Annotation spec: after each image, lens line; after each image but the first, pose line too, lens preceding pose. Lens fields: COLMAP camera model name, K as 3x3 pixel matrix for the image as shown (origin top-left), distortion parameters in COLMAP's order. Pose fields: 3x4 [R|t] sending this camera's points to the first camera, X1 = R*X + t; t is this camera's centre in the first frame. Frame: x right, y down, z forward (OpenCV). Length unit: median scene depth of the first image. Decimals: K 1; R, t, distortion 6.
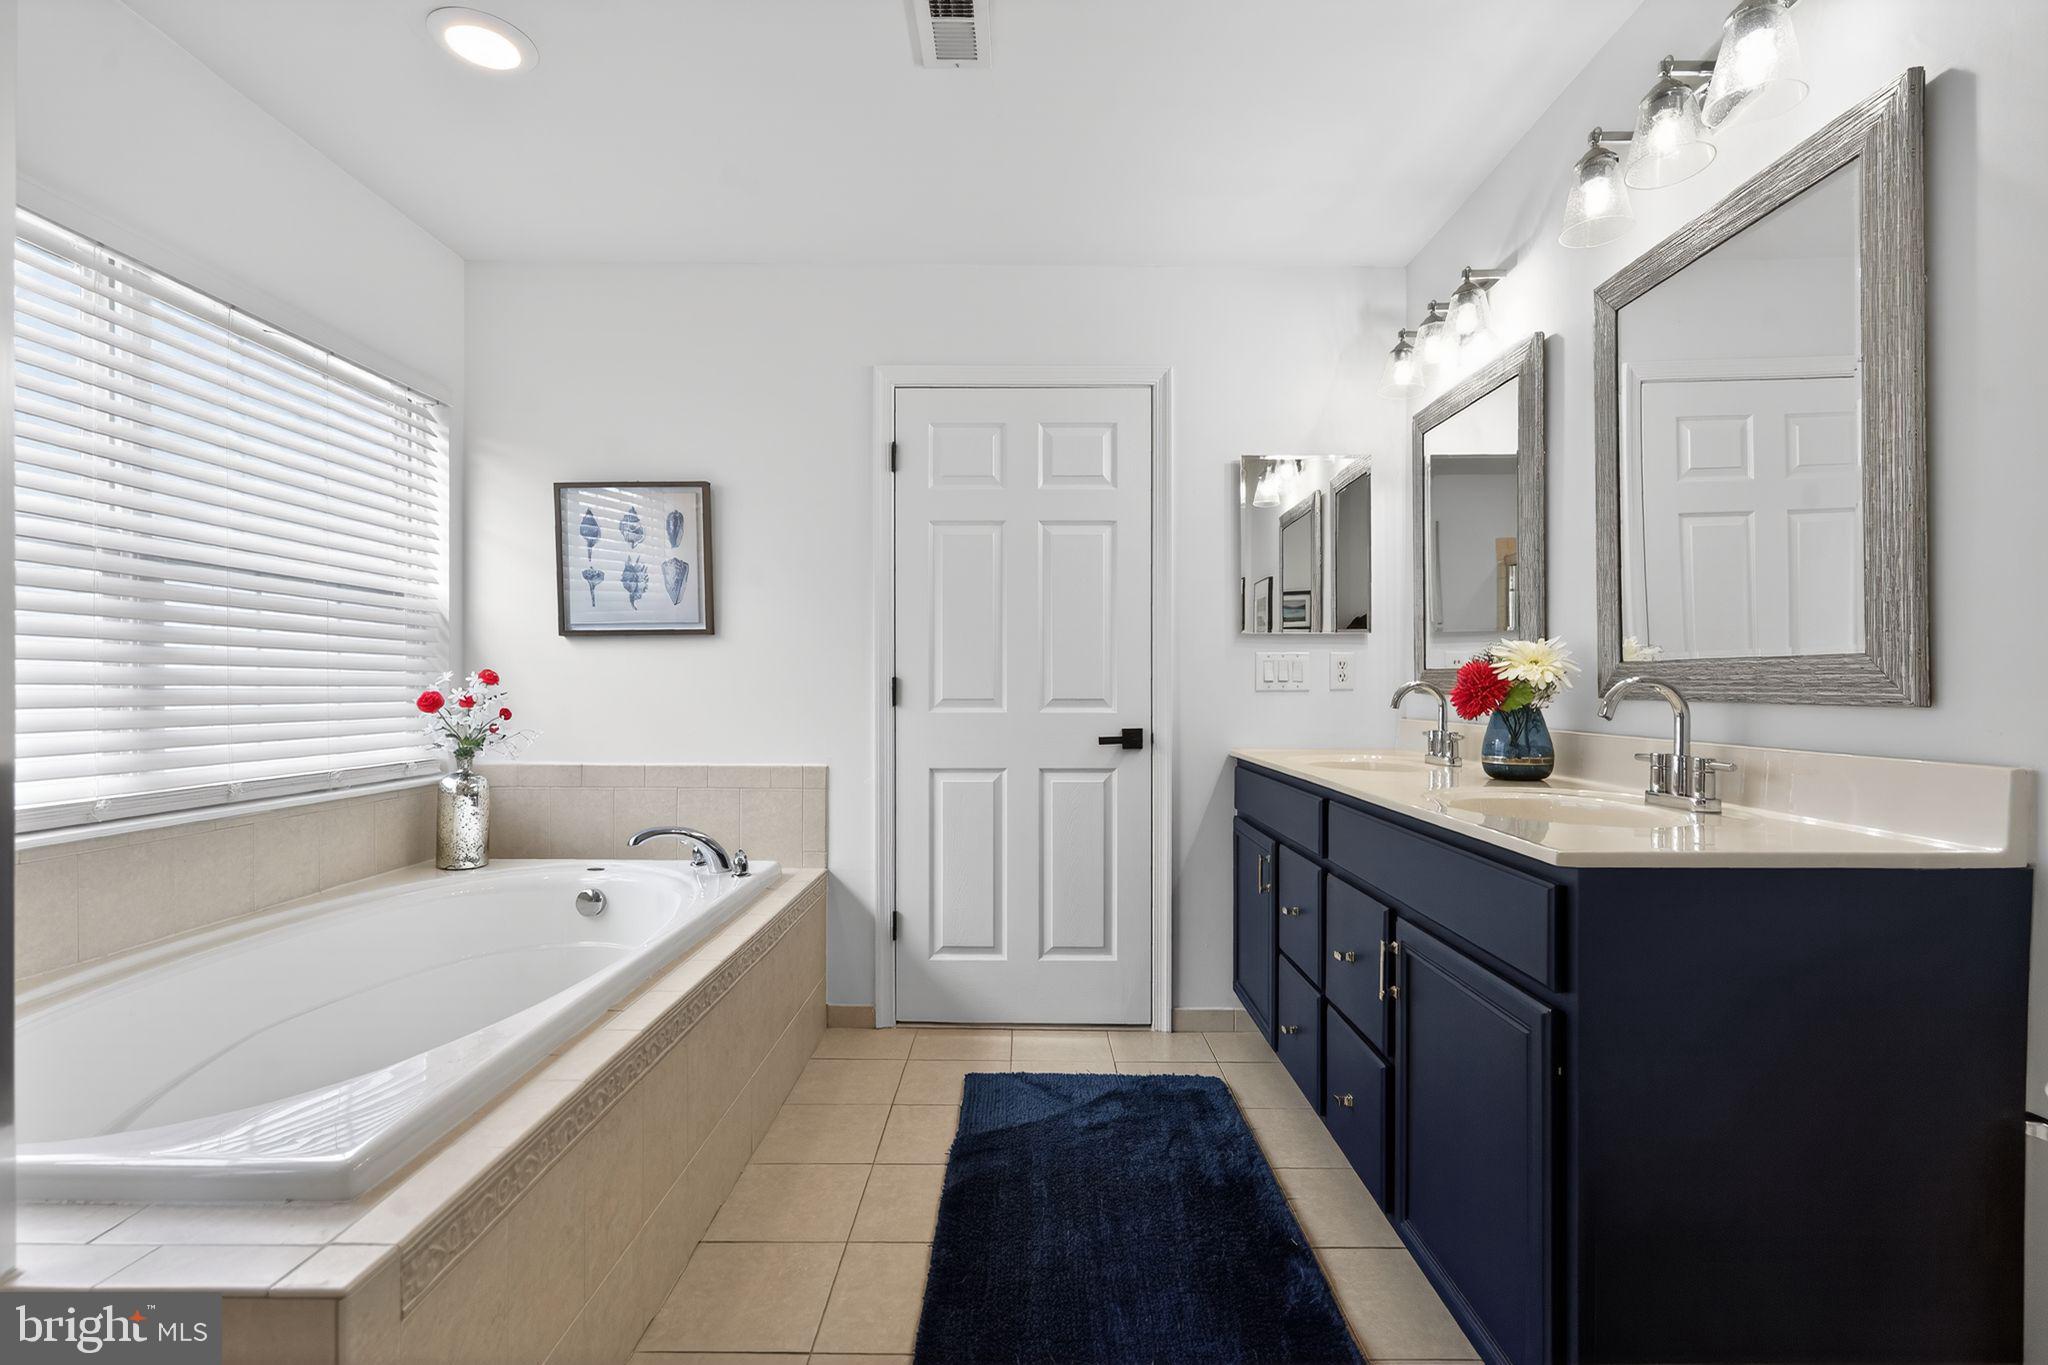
lens RADIAL K [[941.0, 0, 1023.2], [0, 941.0, 684.0], [0, 0, 1]] dist [-0.002998, 0.000653]
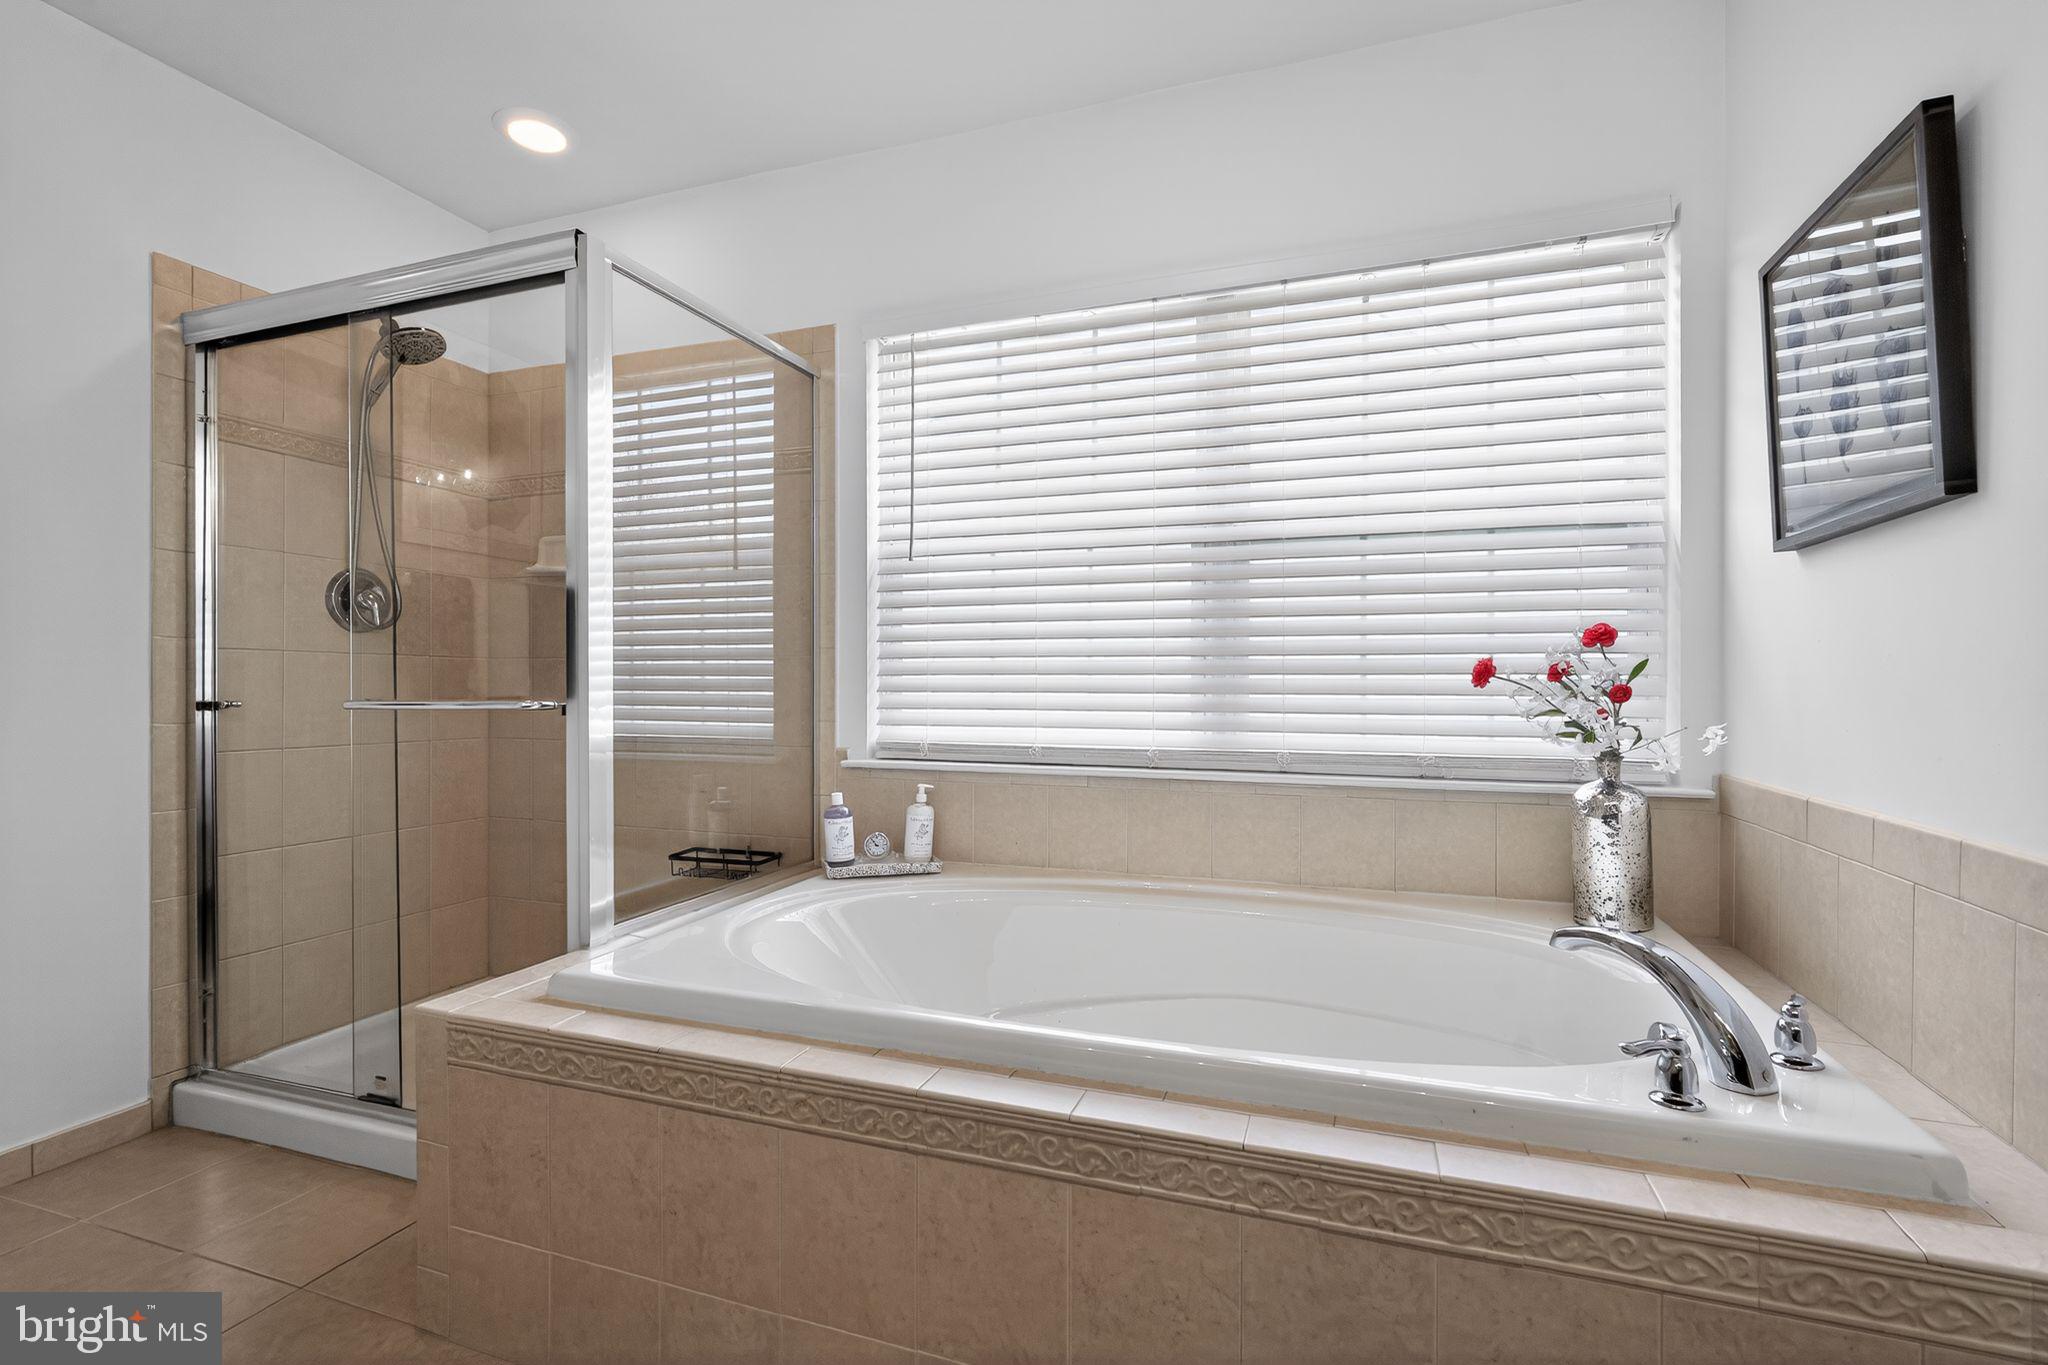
lens RADIAL K [[941.0, 0, 1025.4], [0, 941.0, 680.2], [0, 0, 1]] dist [-0.002998, 0.000653]
pose [[-0.333791, -0.007063, -0.942621, 0.169126], [0.000889, 0.999969, -0.007807, 0.029740], [0.942647, -0.003444, -0.333774, 0.873793]]
